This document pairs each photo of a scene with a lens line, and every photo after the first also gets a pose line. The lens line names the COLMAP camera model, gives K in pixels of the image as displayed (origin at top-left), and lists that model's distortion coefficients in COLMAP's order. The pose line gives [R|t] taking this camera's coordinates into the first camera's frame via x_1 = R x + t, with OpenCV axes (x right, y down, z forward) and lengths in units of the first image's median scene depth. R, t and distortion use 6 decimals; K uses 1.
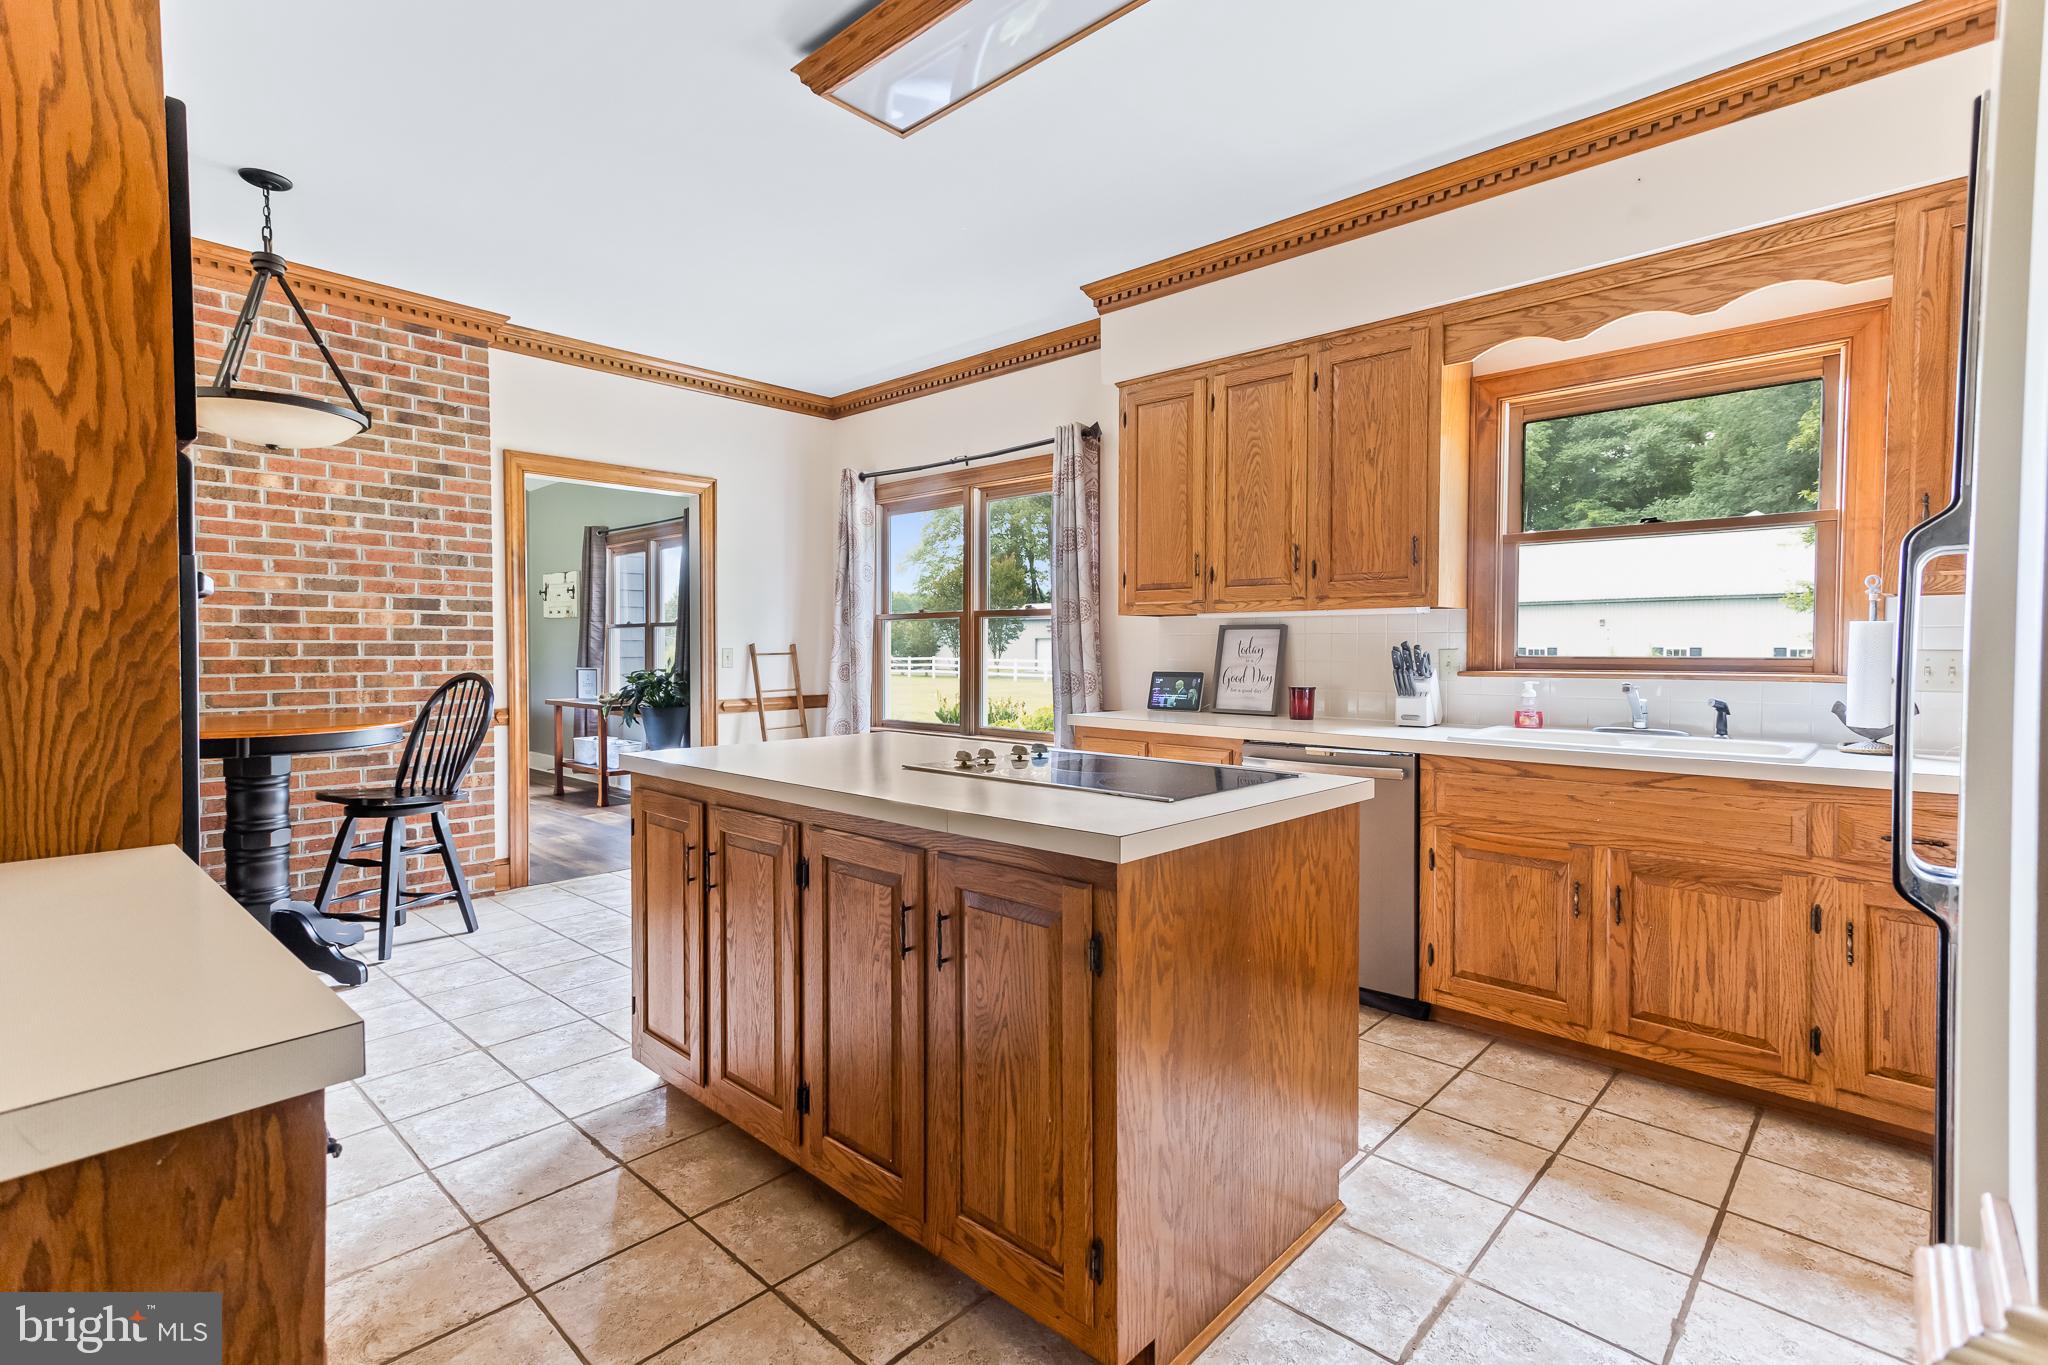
lens RADIAL K [[971.6, 0, 1029.9], [0, 971.6, 672.7], [0, 0, 1]] dist [0.024457, 0.000057]
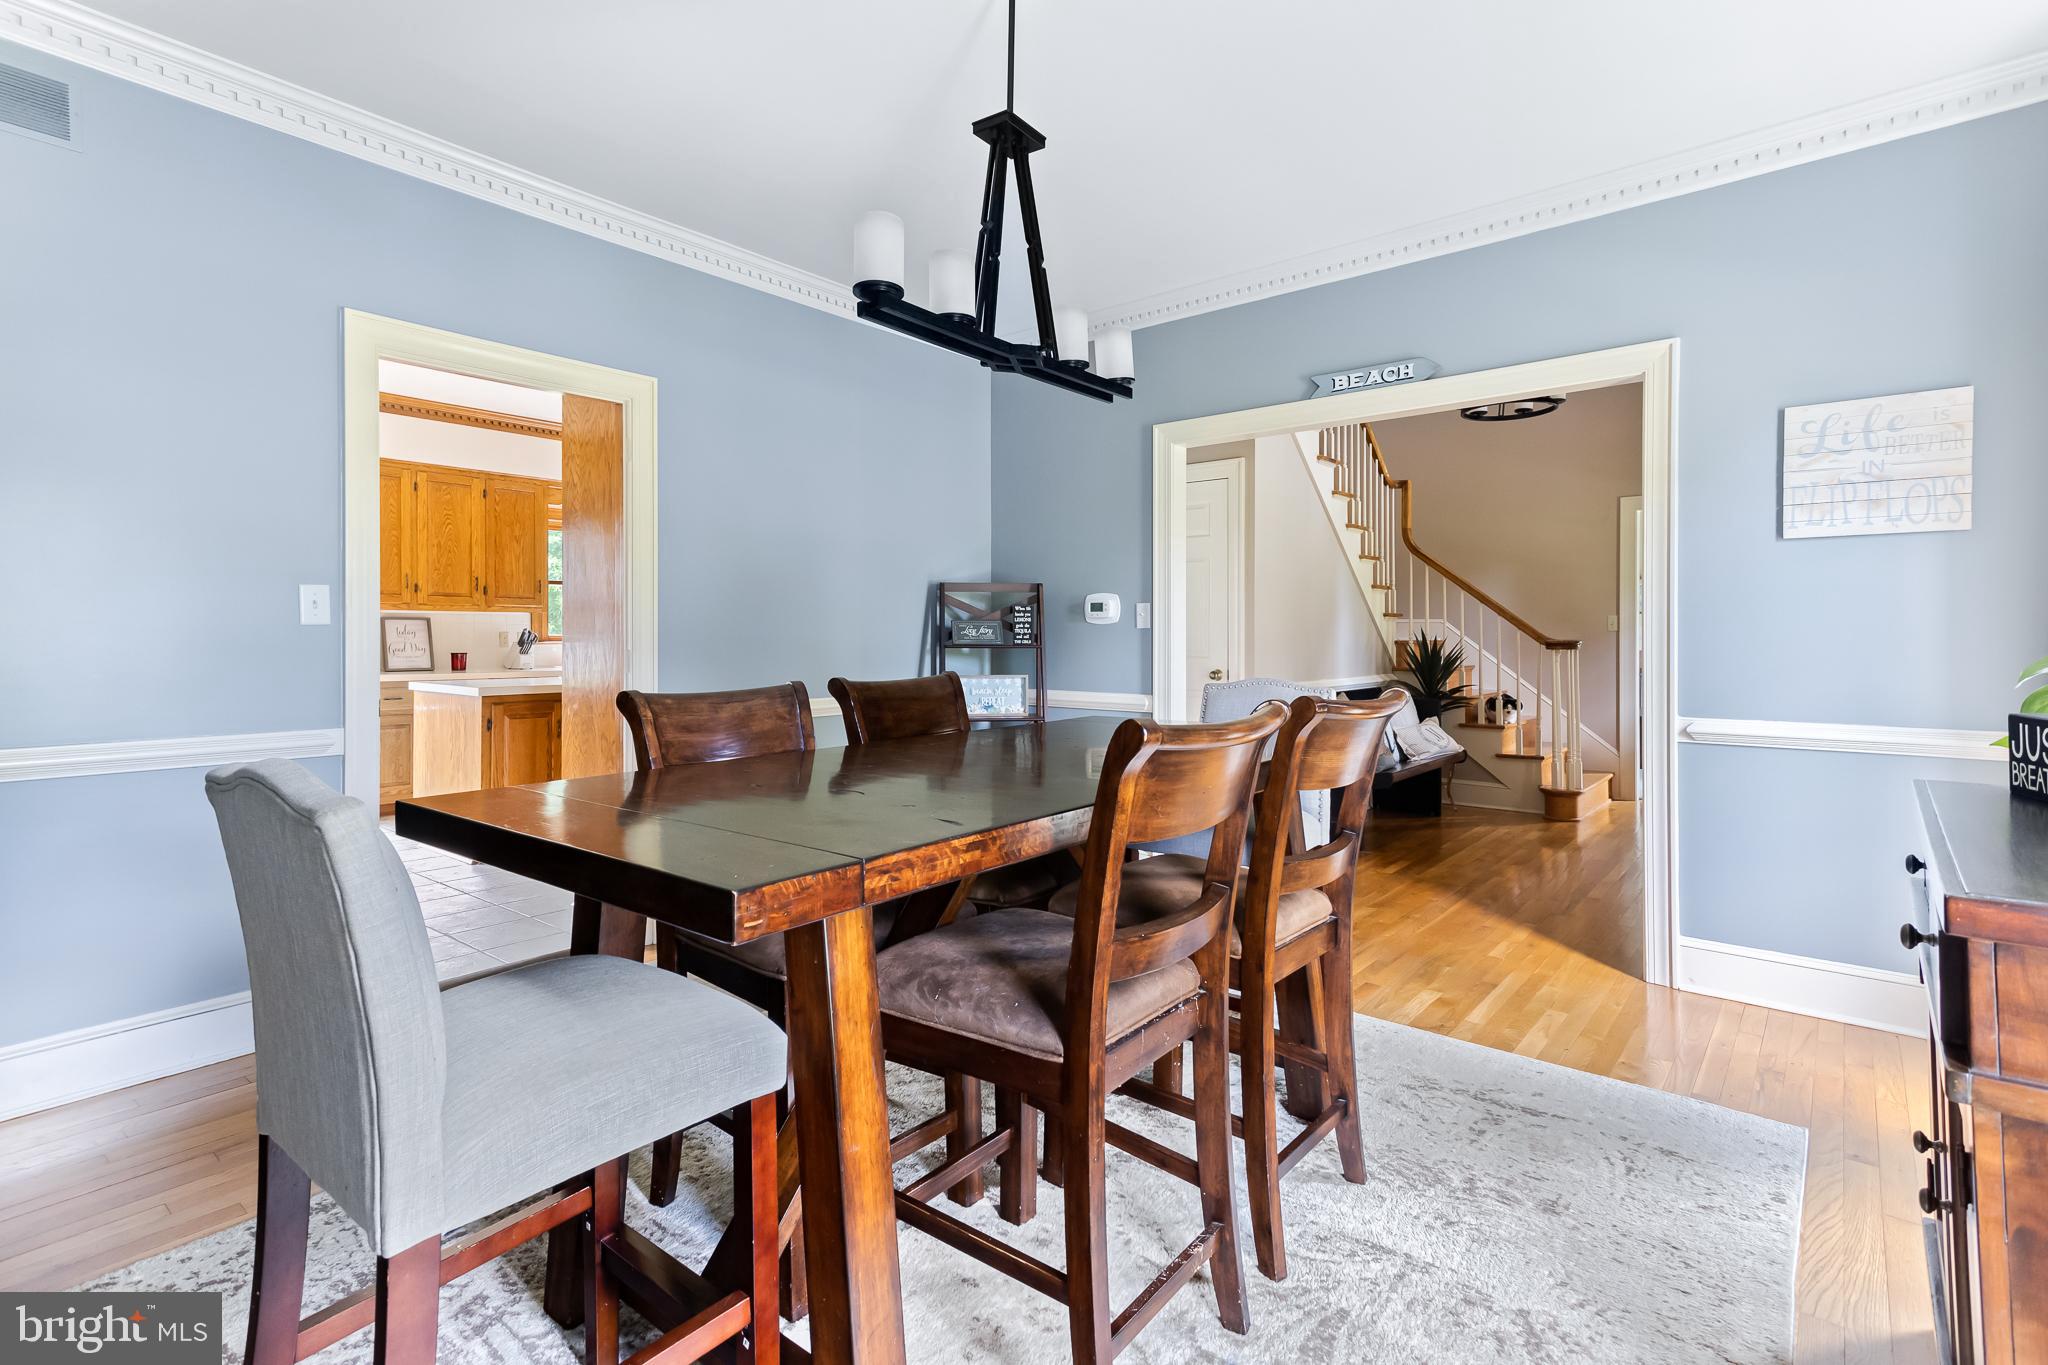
lens RADIAL K [[971.6, 0, 1011.3], [0, 971.6, 638.3], [0, 0, 1]] dist [0.024457, 0.000057]
pose [[-0.042972, 0.003842, 0.999069, -1.661413], [0.027840, 0.999609, -0.002647, 0.022192], [-0.998688, 0.027700, -0.043062, 0.043646]]
